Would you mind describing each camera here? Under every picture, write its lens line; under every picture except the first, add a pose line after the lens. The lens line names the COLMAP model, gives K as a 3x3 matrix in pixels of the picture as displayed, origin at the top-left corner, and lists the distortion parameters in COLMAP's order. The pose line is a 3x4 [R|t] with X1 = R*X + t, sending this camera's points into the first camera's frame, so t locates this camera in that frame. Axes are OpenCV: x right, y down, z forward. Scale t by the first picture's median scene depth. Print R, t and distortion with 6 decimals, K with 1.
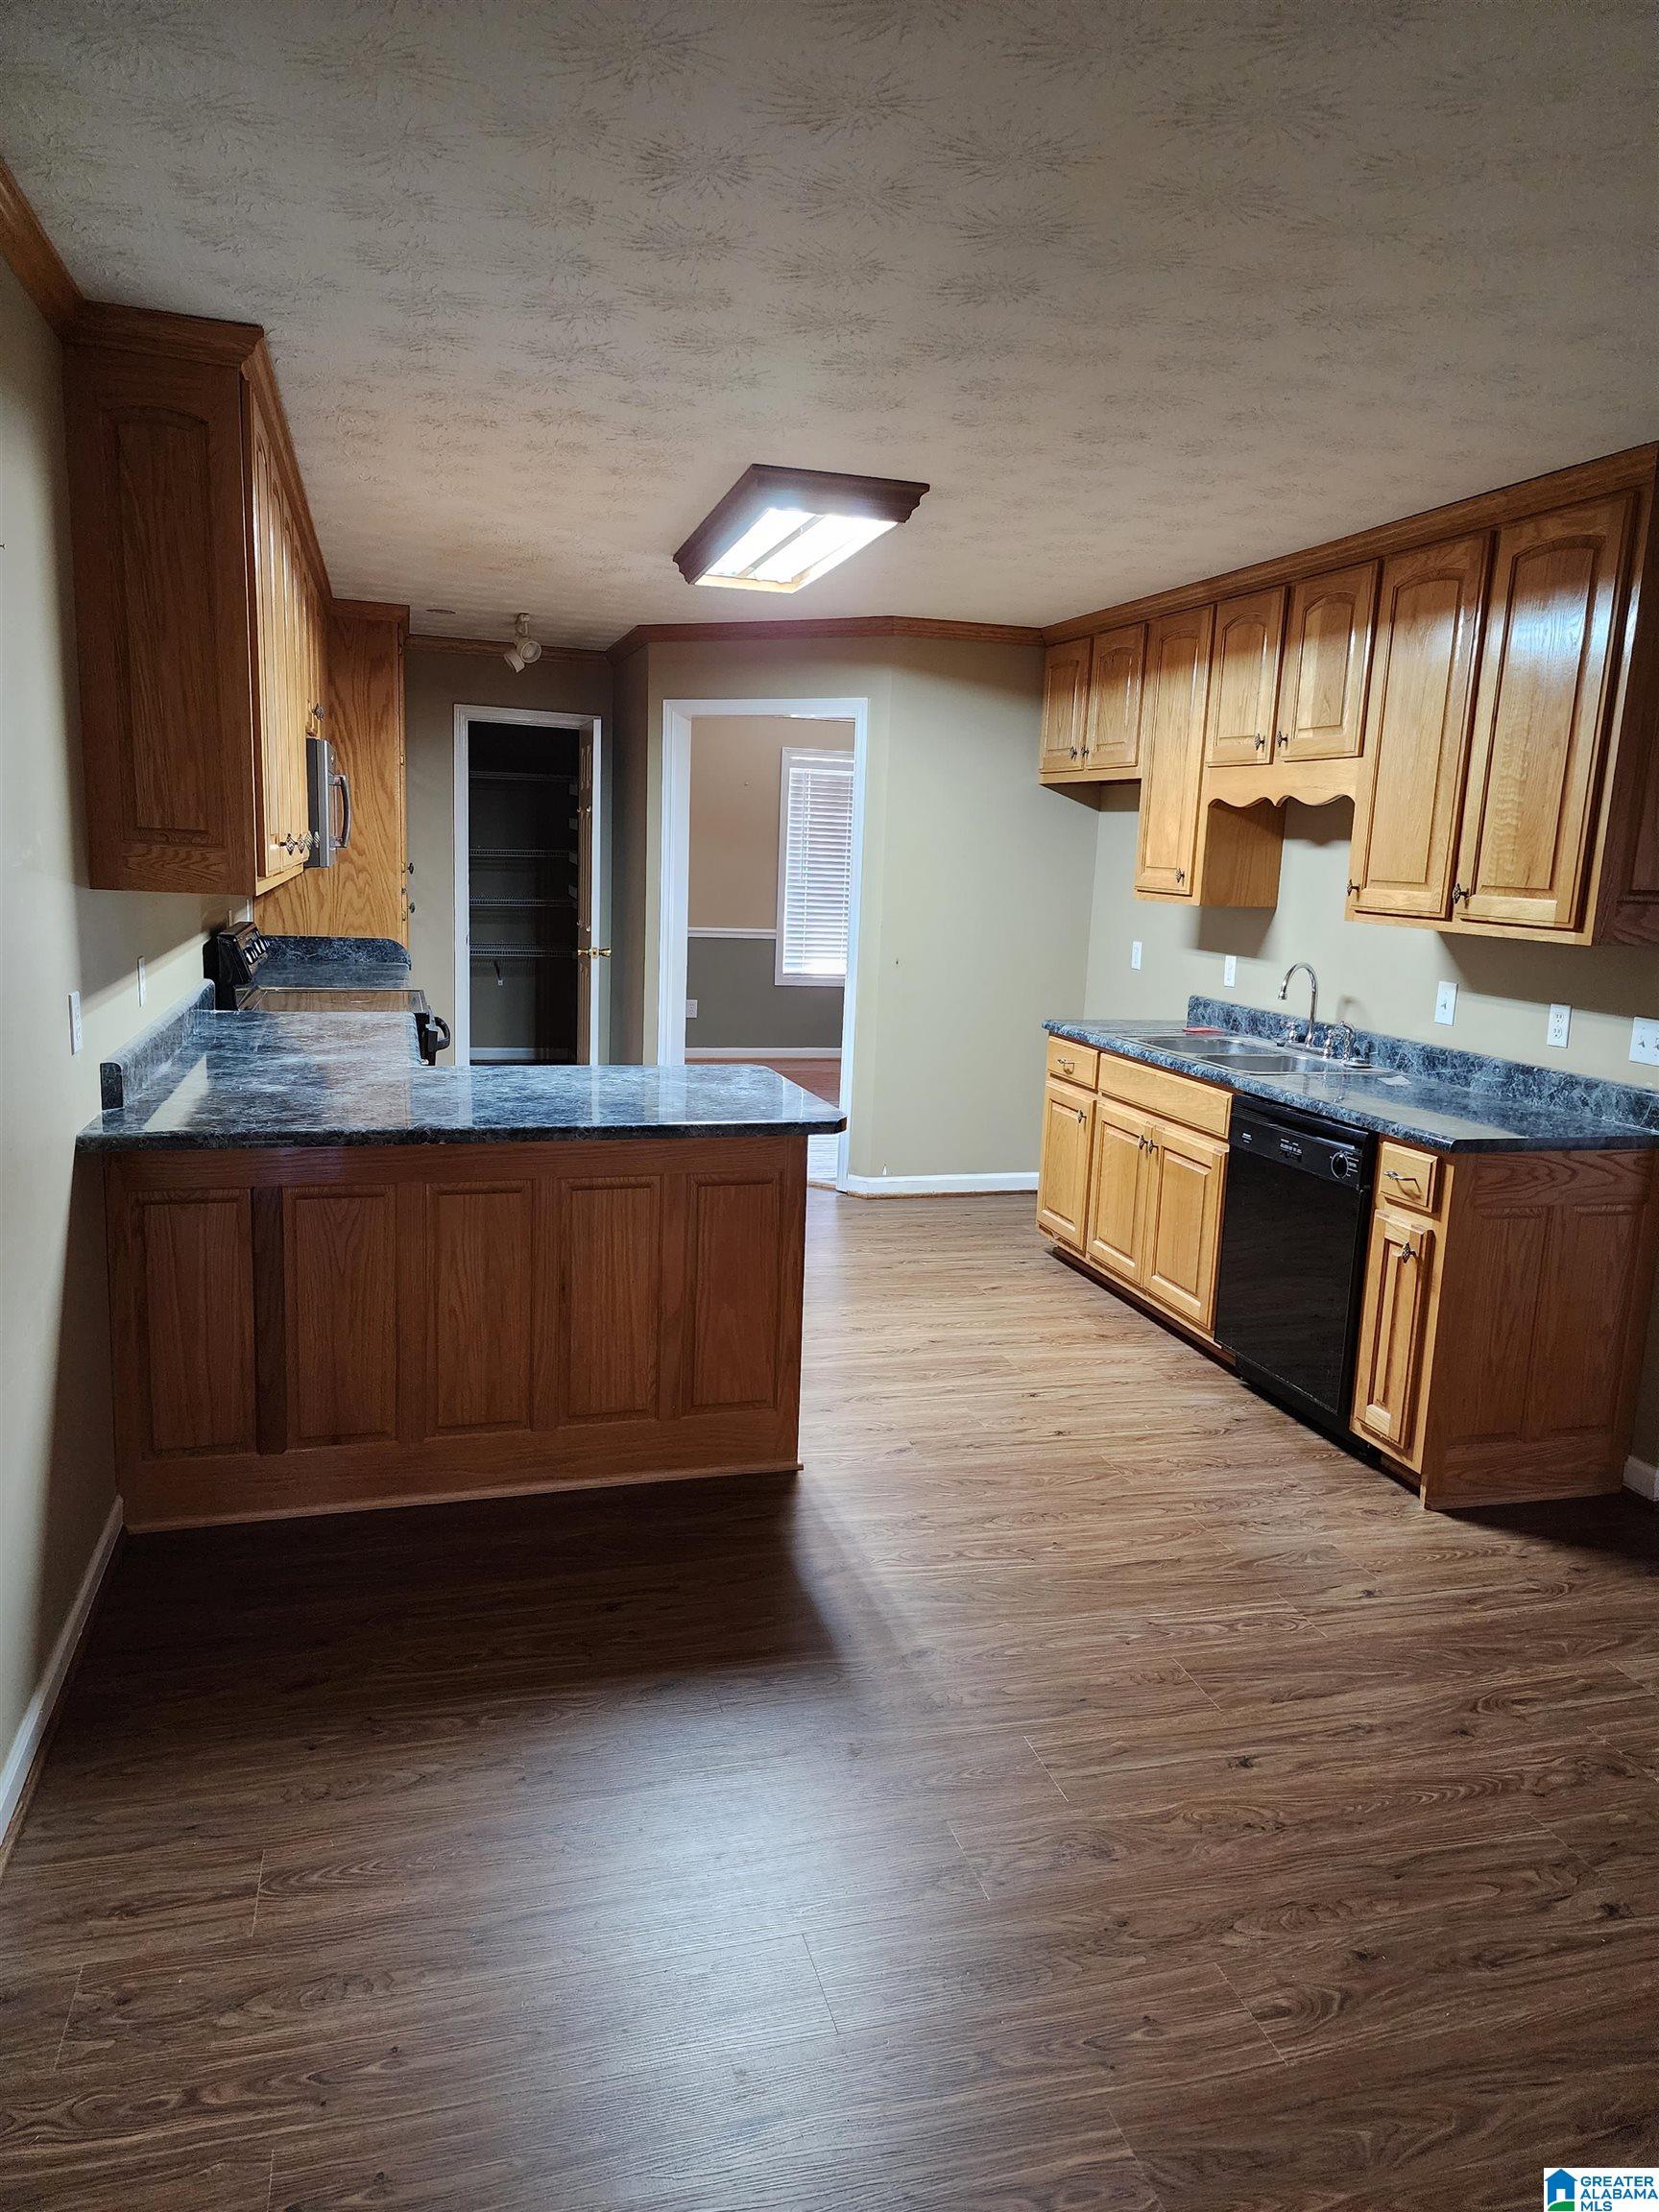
lens RADIAL K [[1492.2, 0, 829.5], [0, 1492.2, 1106.0], [0, 0, 1]] dist [0.096409, -0.088975]
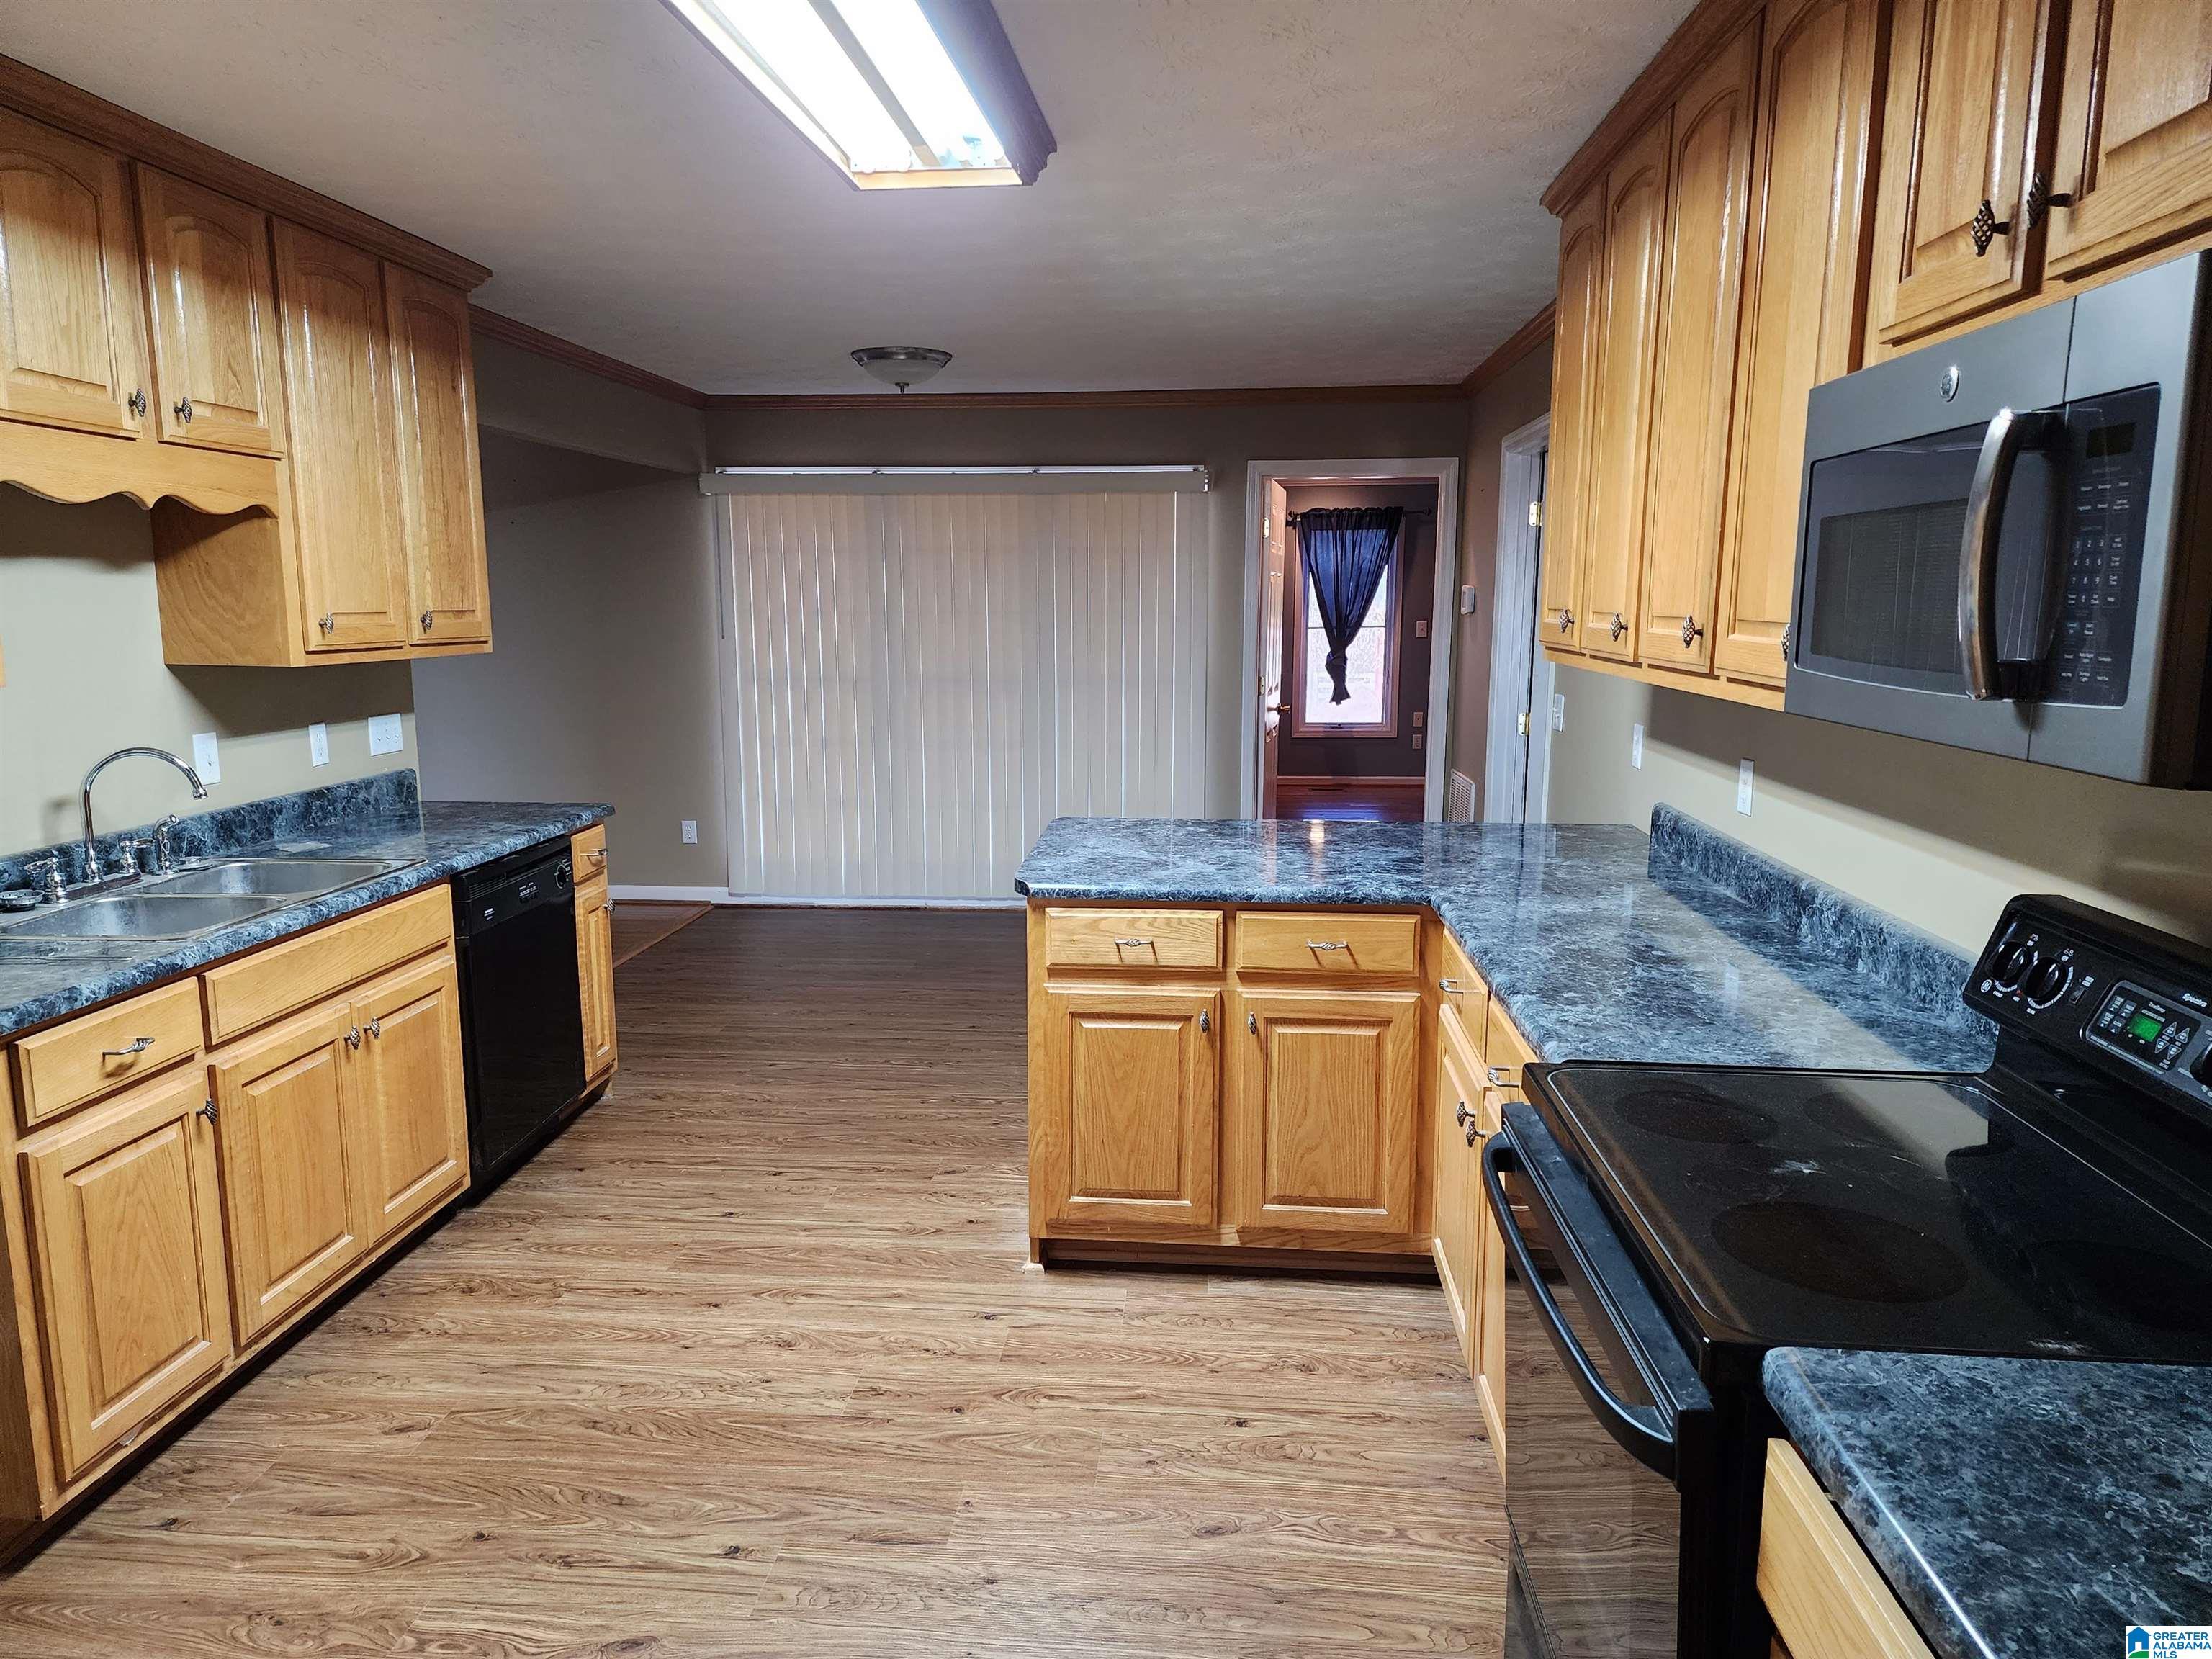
lens RADIAL K [[1492.2, 0, 1118.7], [0, 1492.2, 847.1], [0, 0, 1]] dist [0.096409, -0.088975]
pose [[-0.940335, -0.094558, 0.326848, -0.367485], [0.023513, 0.940253, 0.339664, -0.321444], [-0.339438, 0.327083, -0.881929, 1.731529]]
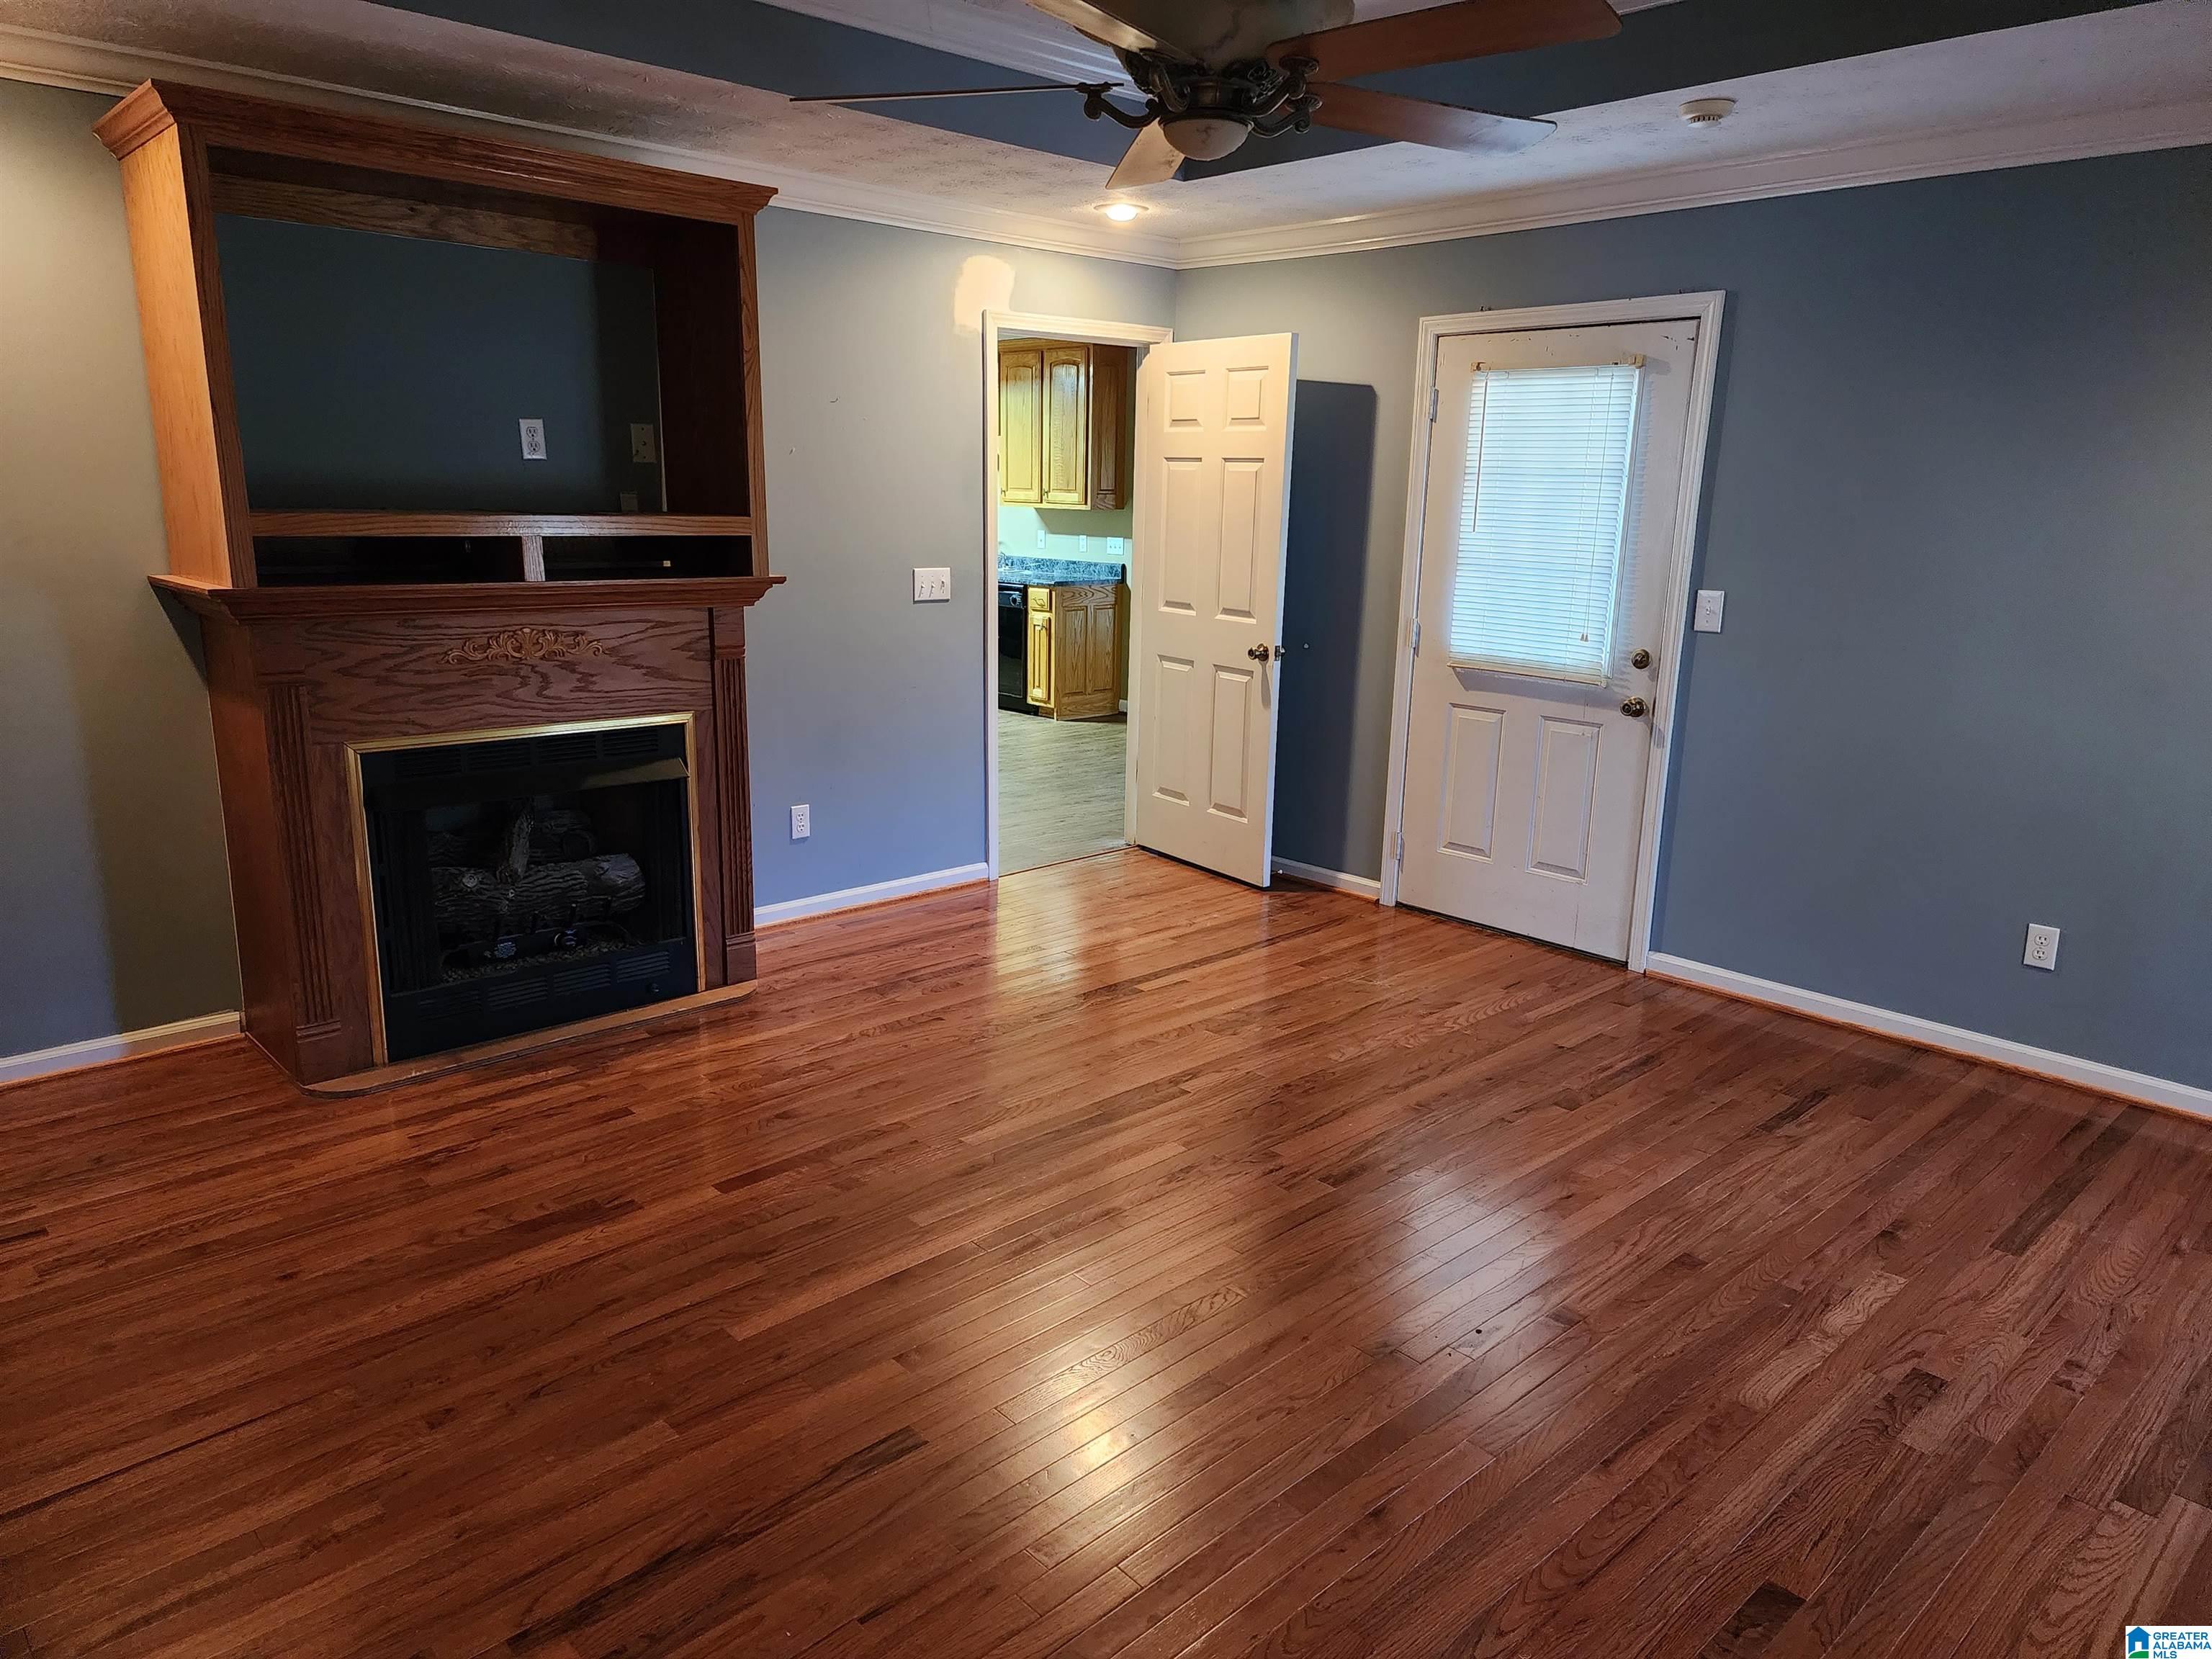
lens RADIAL K [[1492.2, 0, 1118.7], [0, 1492.2, 847.1], [0, 0, 1]] dist [0.096409, -0.088975]
pose [[0.889072, -0.128046, 0.439494, -0.655686], [0.093130, 0.990598, 0.100213, 0.209115], [-0.448194, -0.048167, 0.892638, -1.334548]]
